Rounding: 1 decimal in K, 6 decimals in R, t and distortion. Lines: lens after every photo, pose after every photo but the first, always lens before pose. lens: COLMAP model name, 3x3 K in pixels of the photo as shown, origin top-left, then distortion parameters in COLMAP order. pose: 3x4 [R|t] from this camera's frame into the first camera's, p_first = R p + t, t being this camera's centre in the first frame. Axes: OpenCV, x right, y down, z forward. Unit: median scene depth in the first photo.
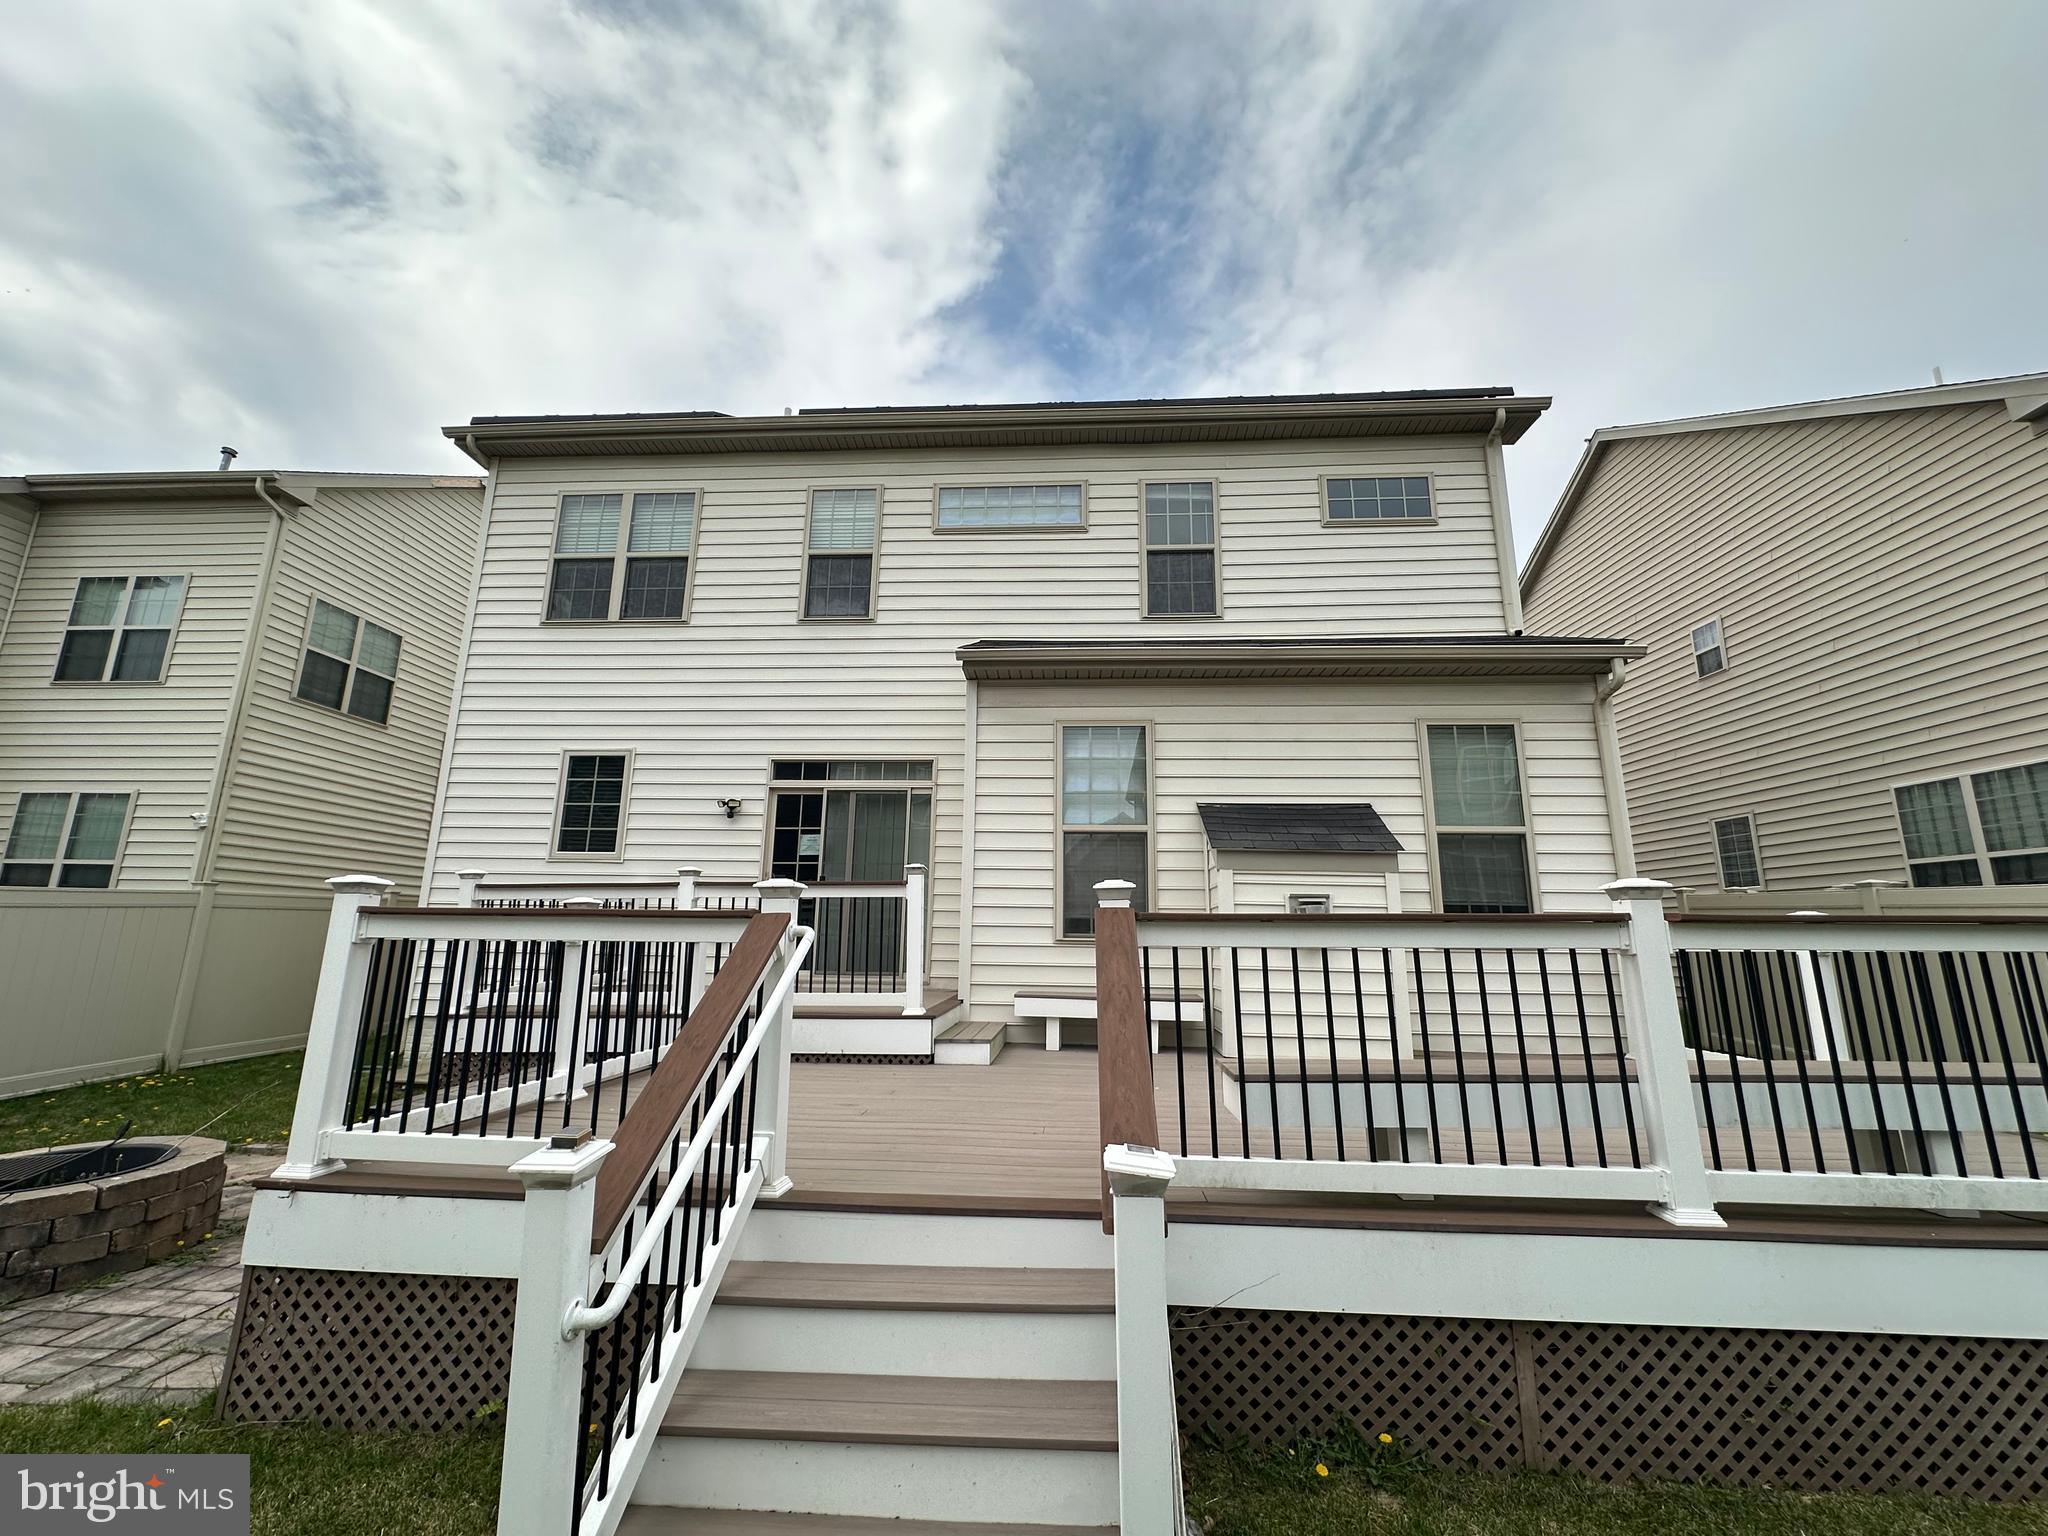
lens RADIAL K [[808.7, 0, 990.6], [0, 808.7, 769.4], [0, 0, 1]] dist [-0.000183, 0.000291]
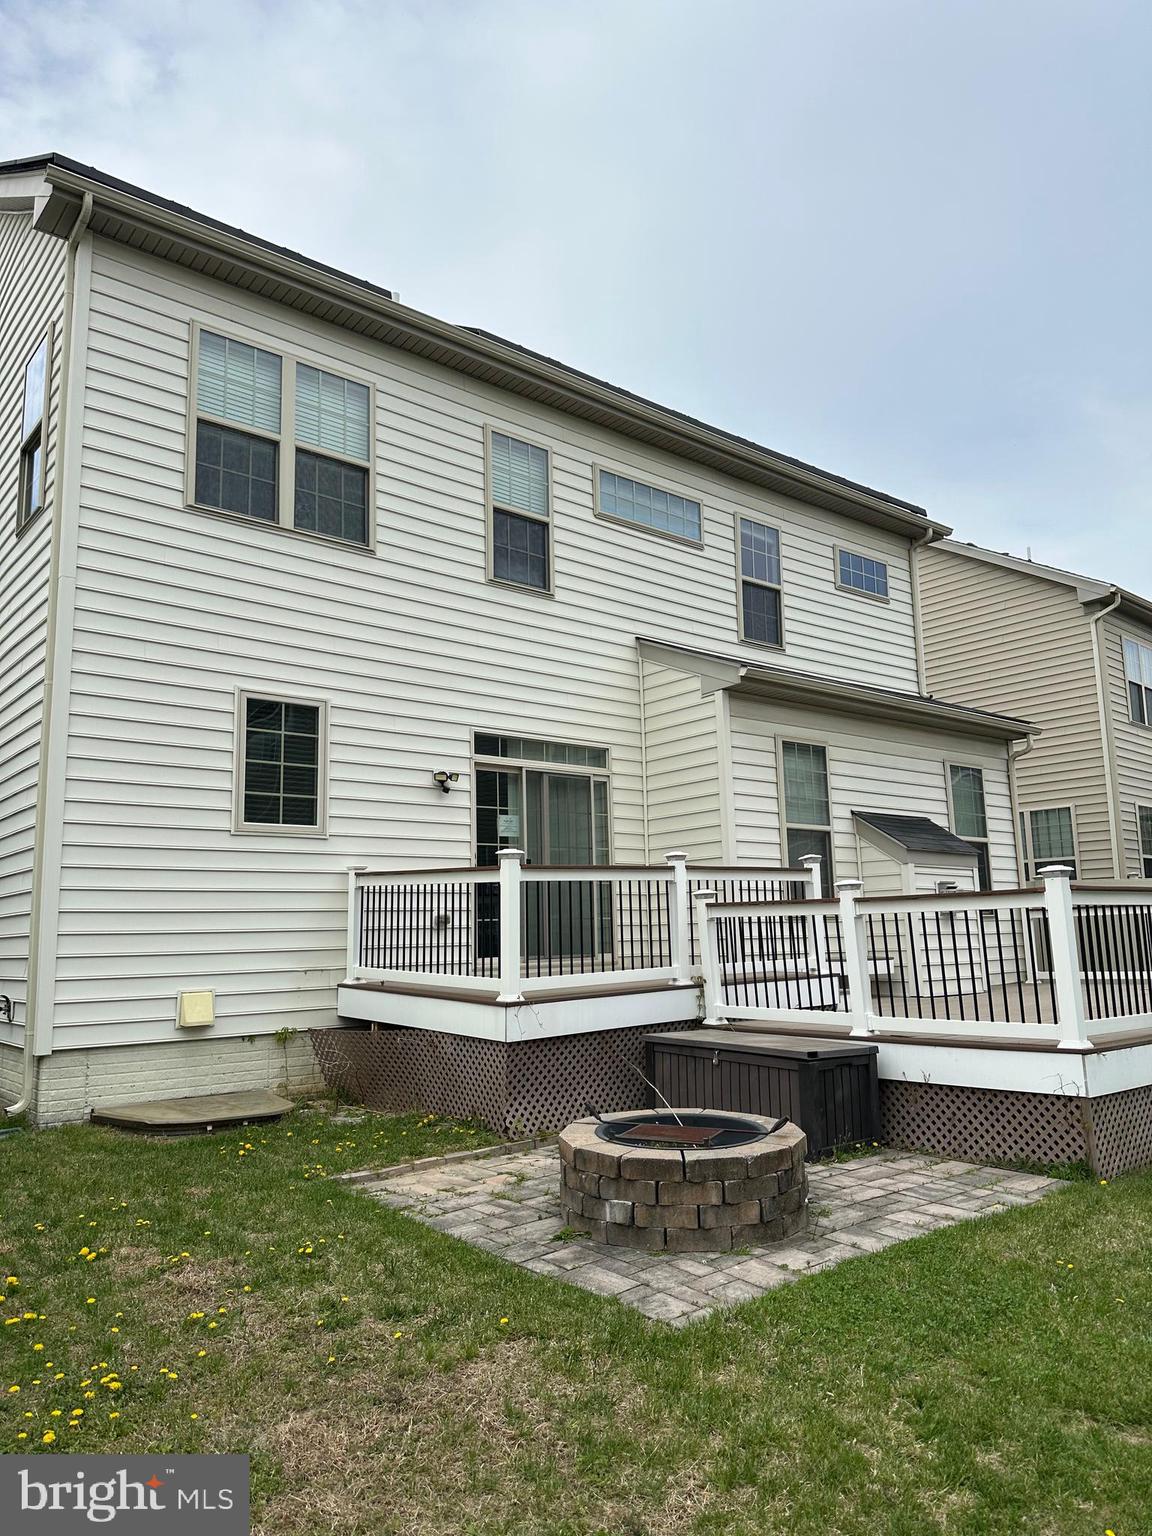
lens RADIAL K [[1075.9, 0, 580.0], [0, 1075.9, 762.8], [0, 0, 1]] dist [0.172134, -0.259323]
pose [[0.723634, 0.078680, 0.685684, -1.018525], [-0.110890, 0.993828, 0.002989, 0.006489], [-0.681217, -0.078198, 0.727893, 0.024456]]
